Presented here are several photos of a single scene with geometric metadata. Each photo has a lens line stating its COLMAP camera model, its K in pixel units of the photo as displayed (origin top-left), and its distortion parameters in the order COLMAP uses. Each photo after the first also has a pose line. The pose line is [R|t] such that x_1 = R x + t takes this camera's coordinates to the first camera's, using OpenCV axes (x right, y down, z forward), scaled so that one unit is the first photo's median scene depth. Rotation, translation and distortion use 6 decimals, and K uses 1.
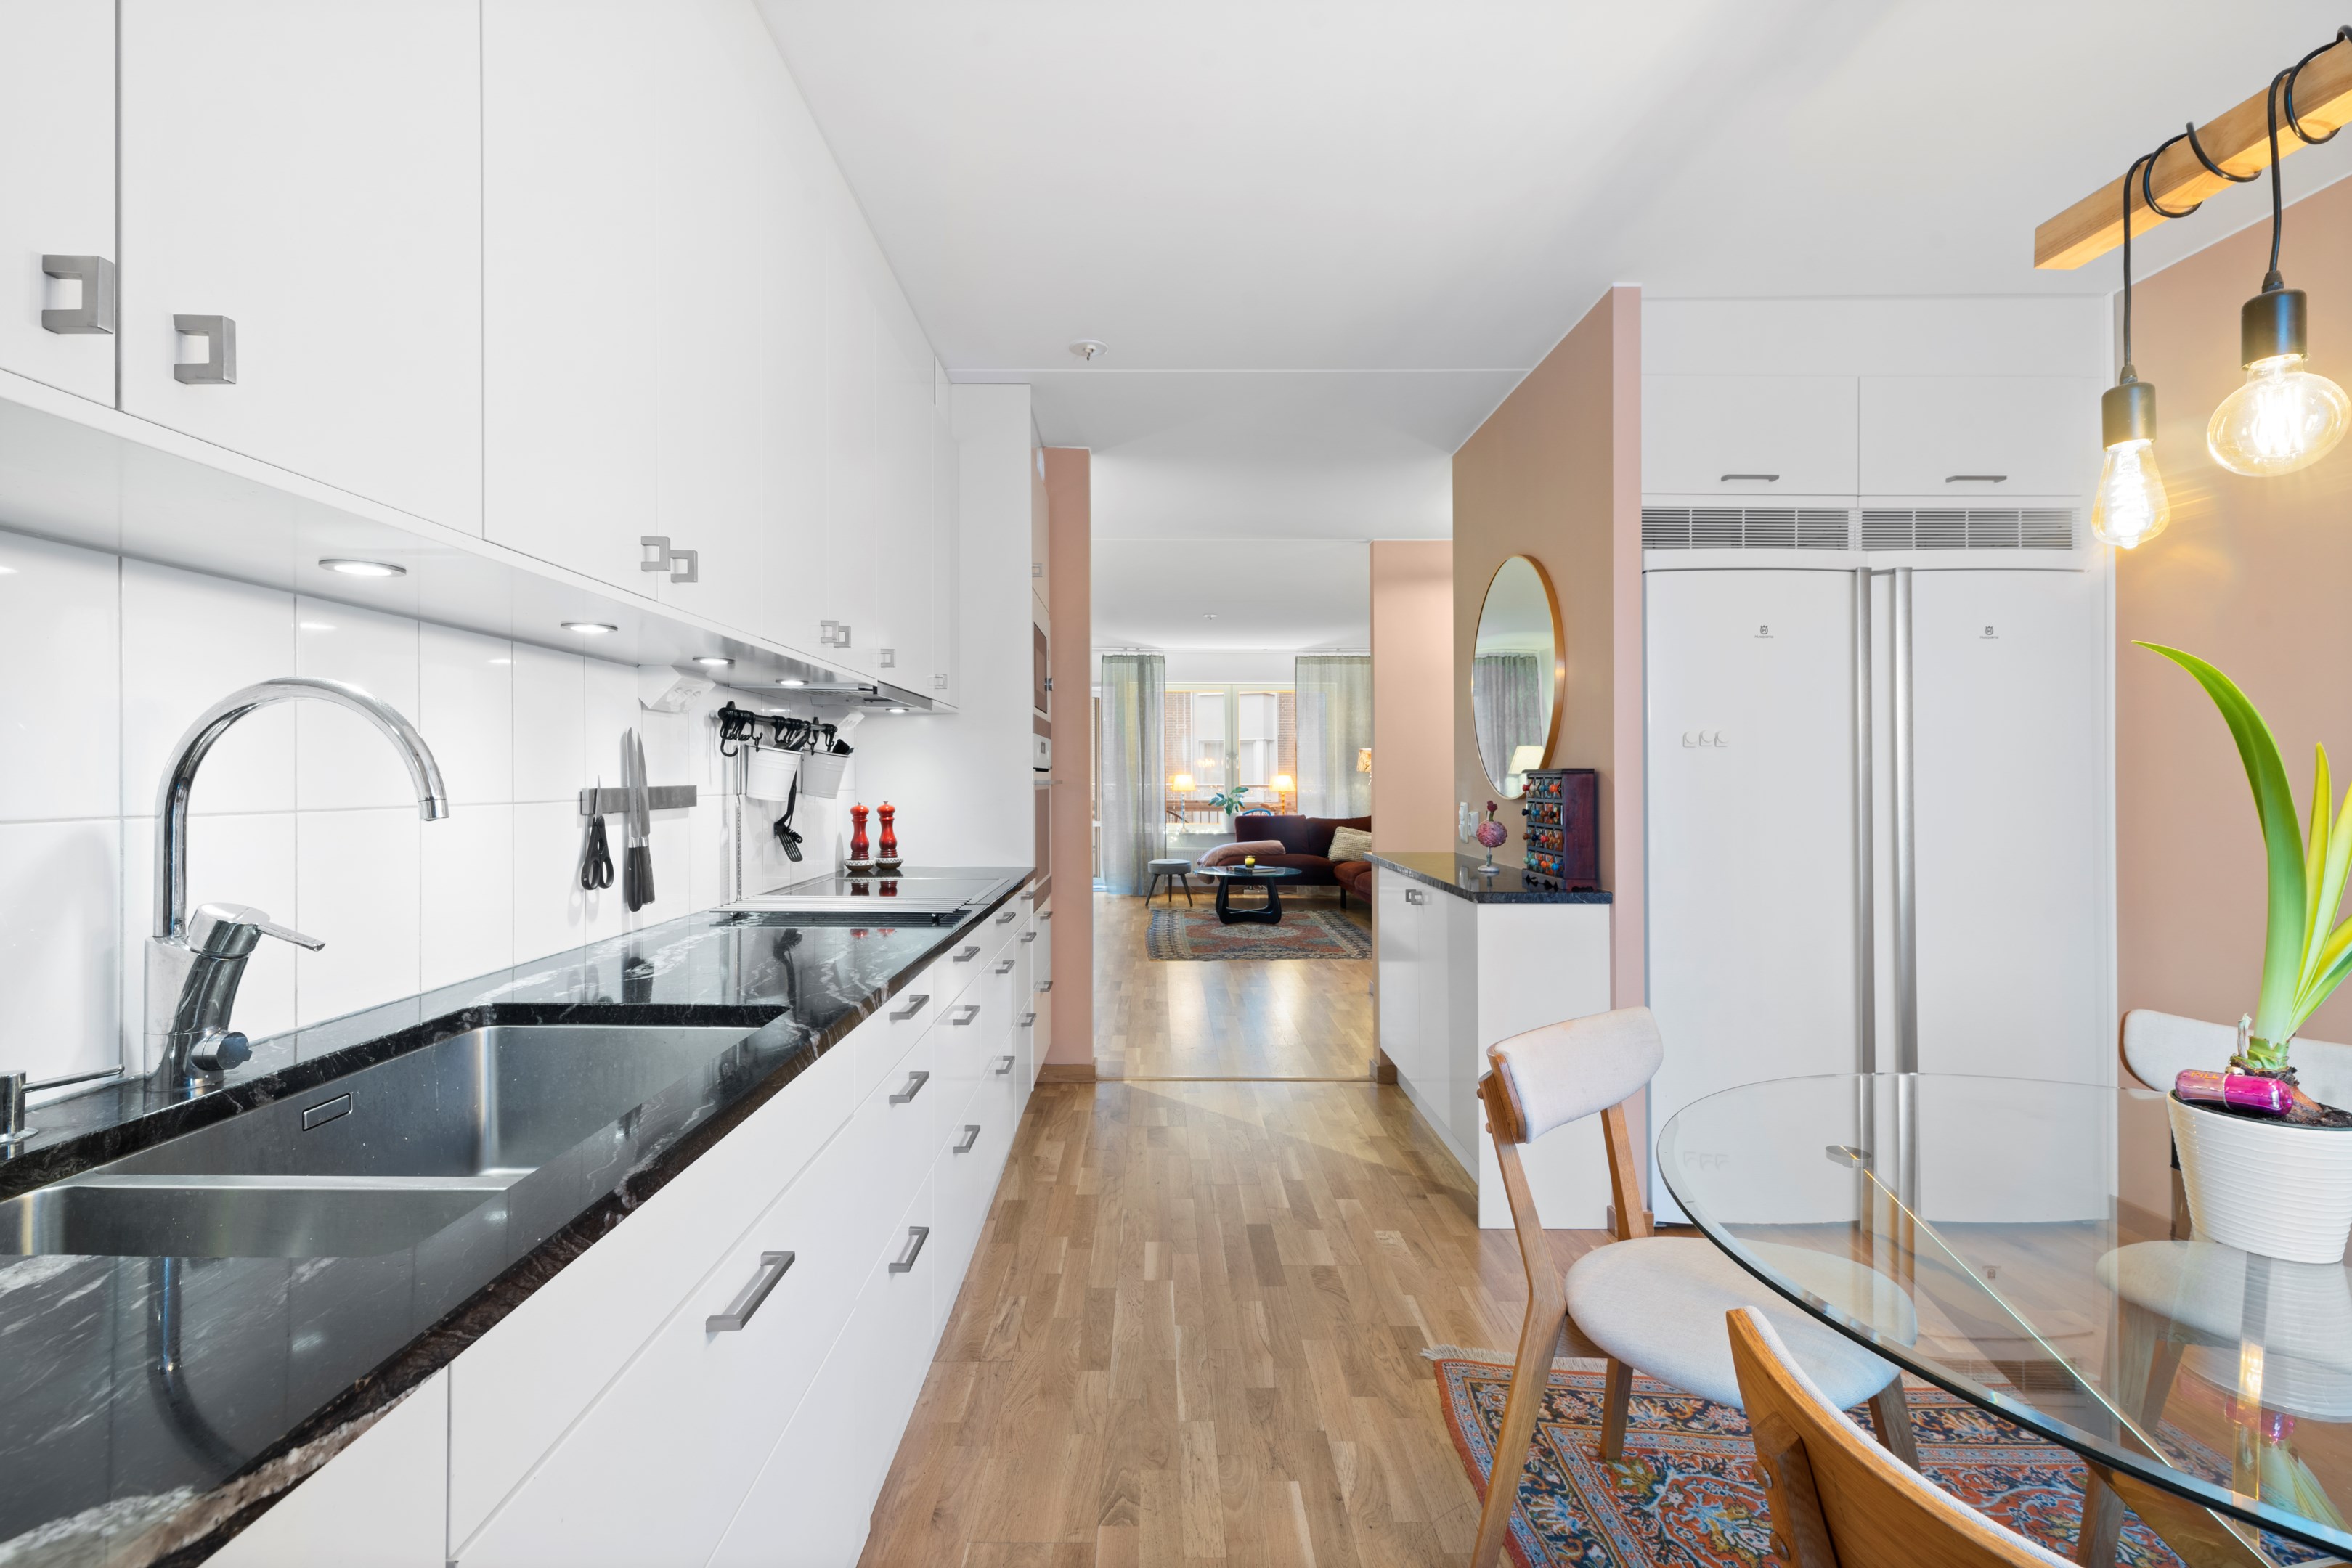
lens RADIAL K [[1112.3, 0, 1176.0], [0, 1112.3, 784.0], [0, 0, 1]] dist [0.000068, -0.000012]
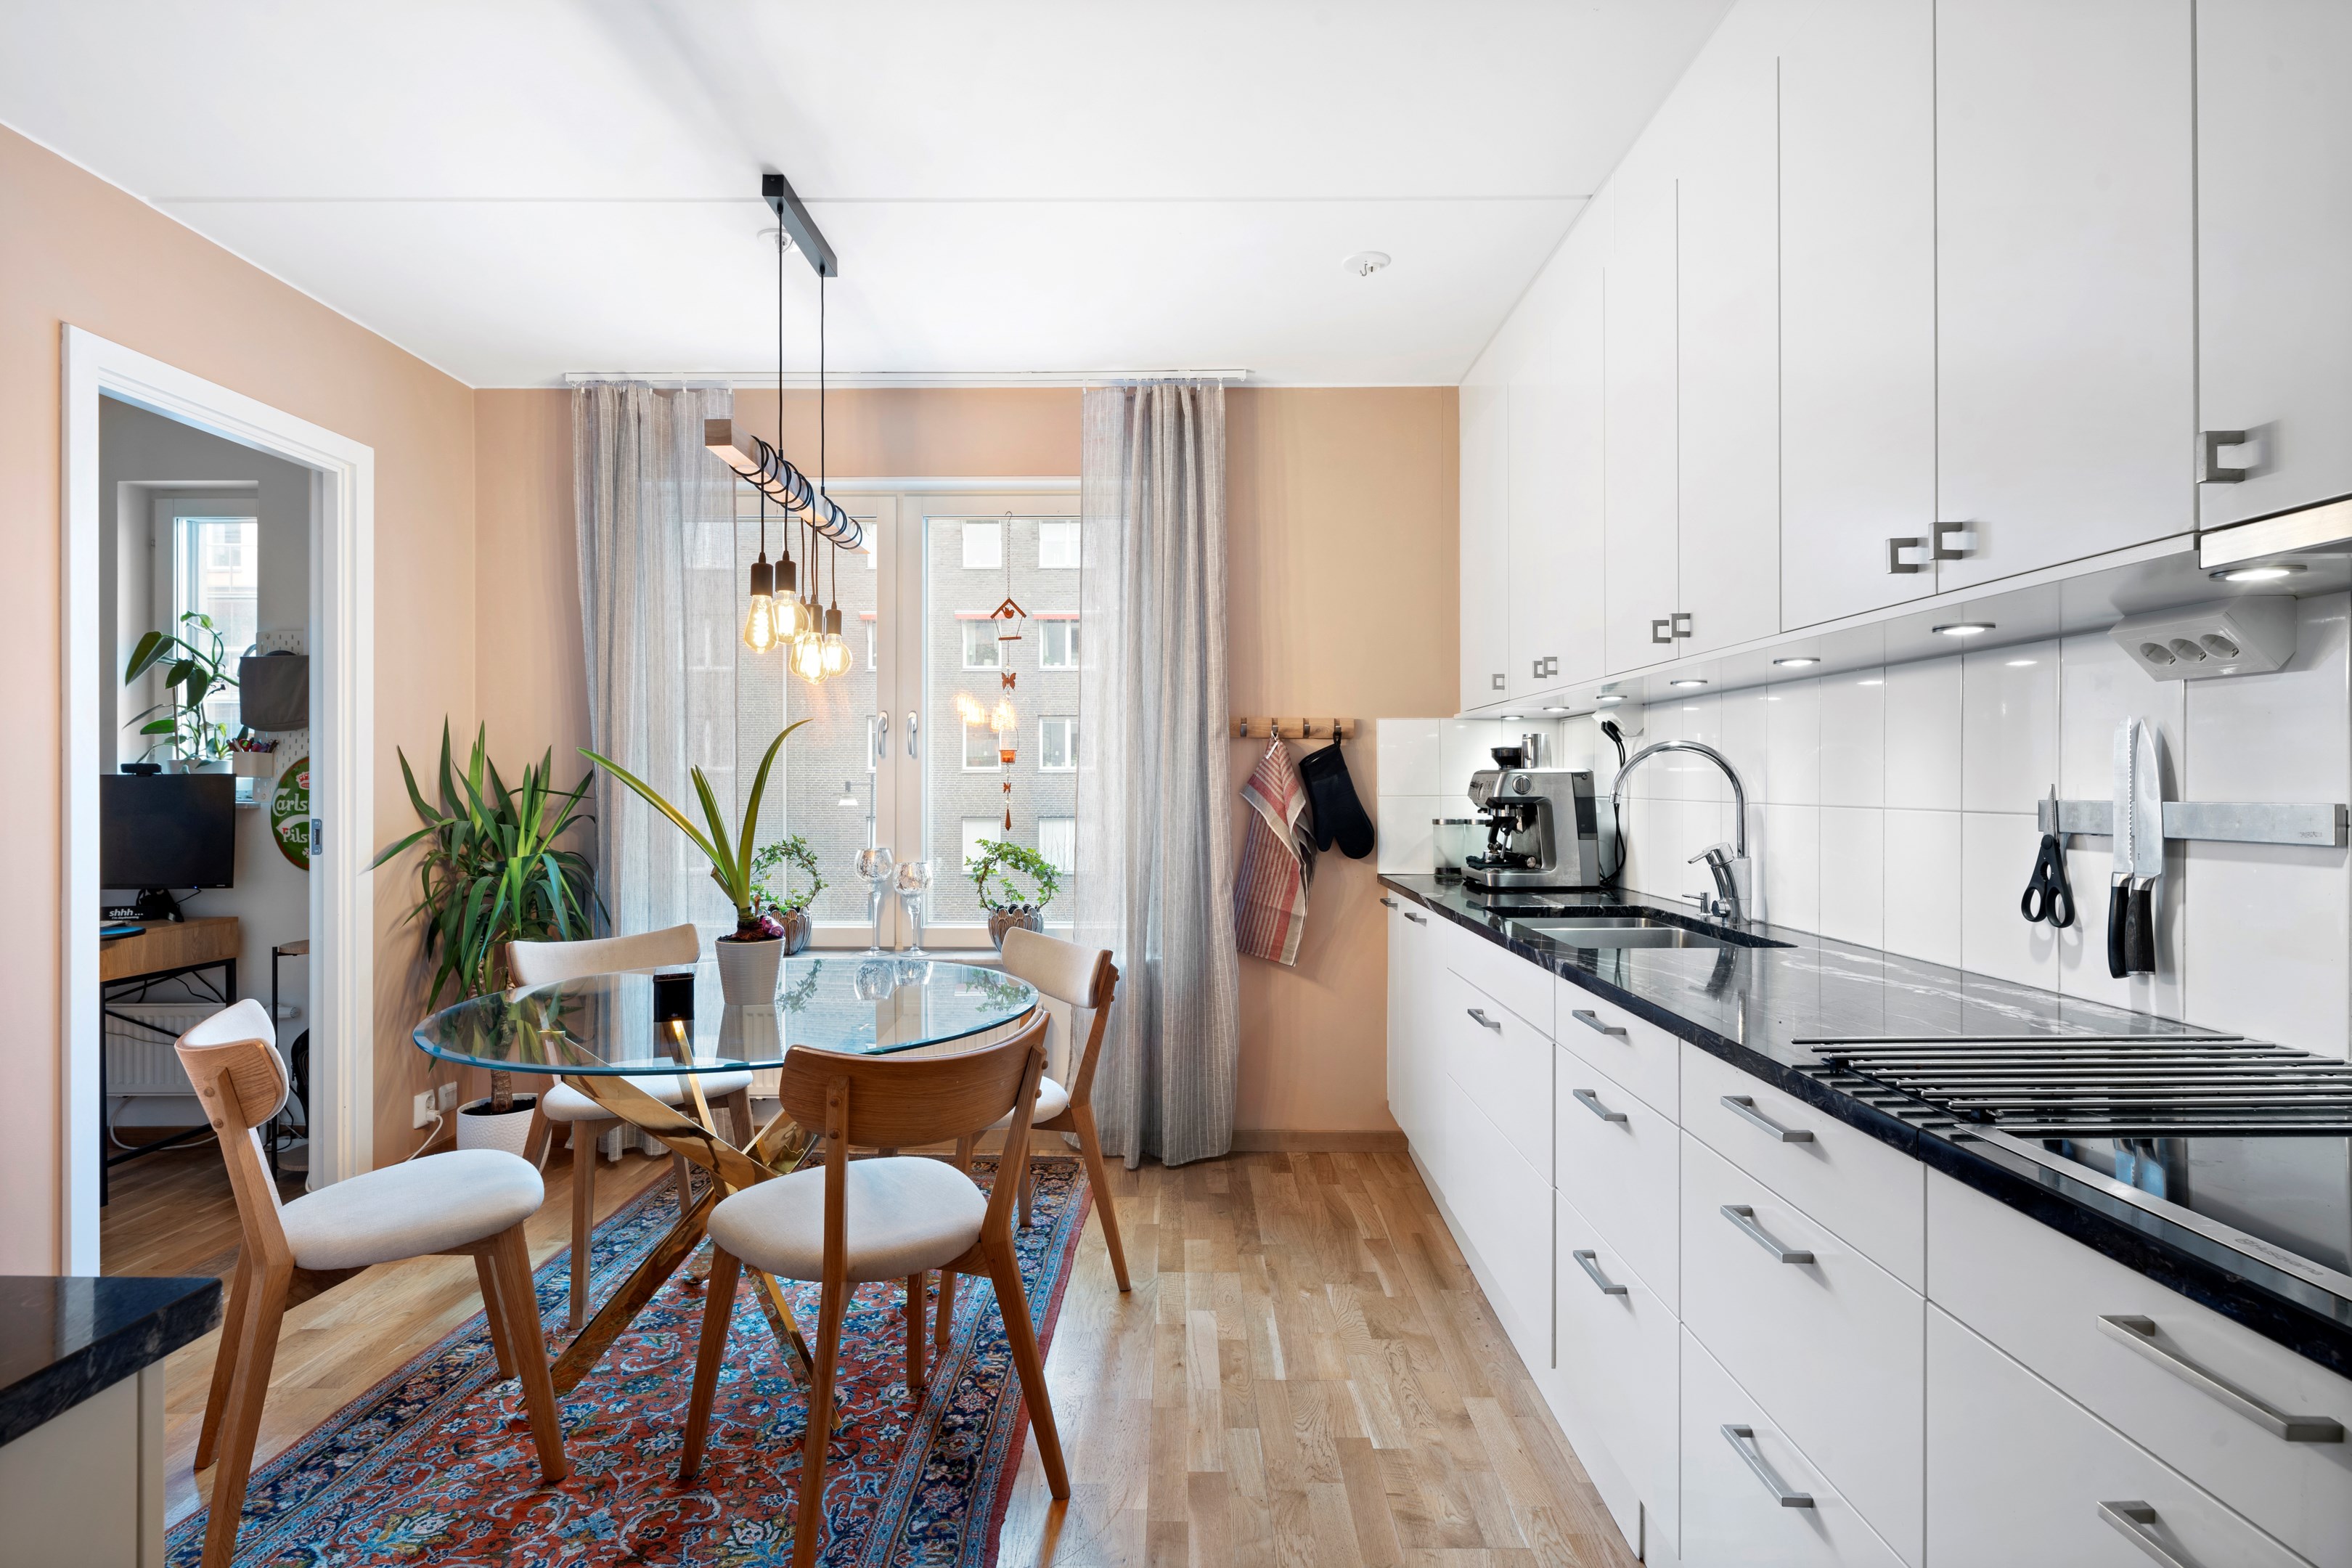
lens RADIAL K [[930.9, 0, 1176.0], [0, 930.9, 784.0], [0, 0, 1]] dist [-0.000435, -0.000014]
pose [[-0.999471, 0.003938, -0.032277, 0.142905], [0.003935, 0.999992, 0.000165, -0.009982], [0.032277, 0.000038, -0.999479, 1.797191]]
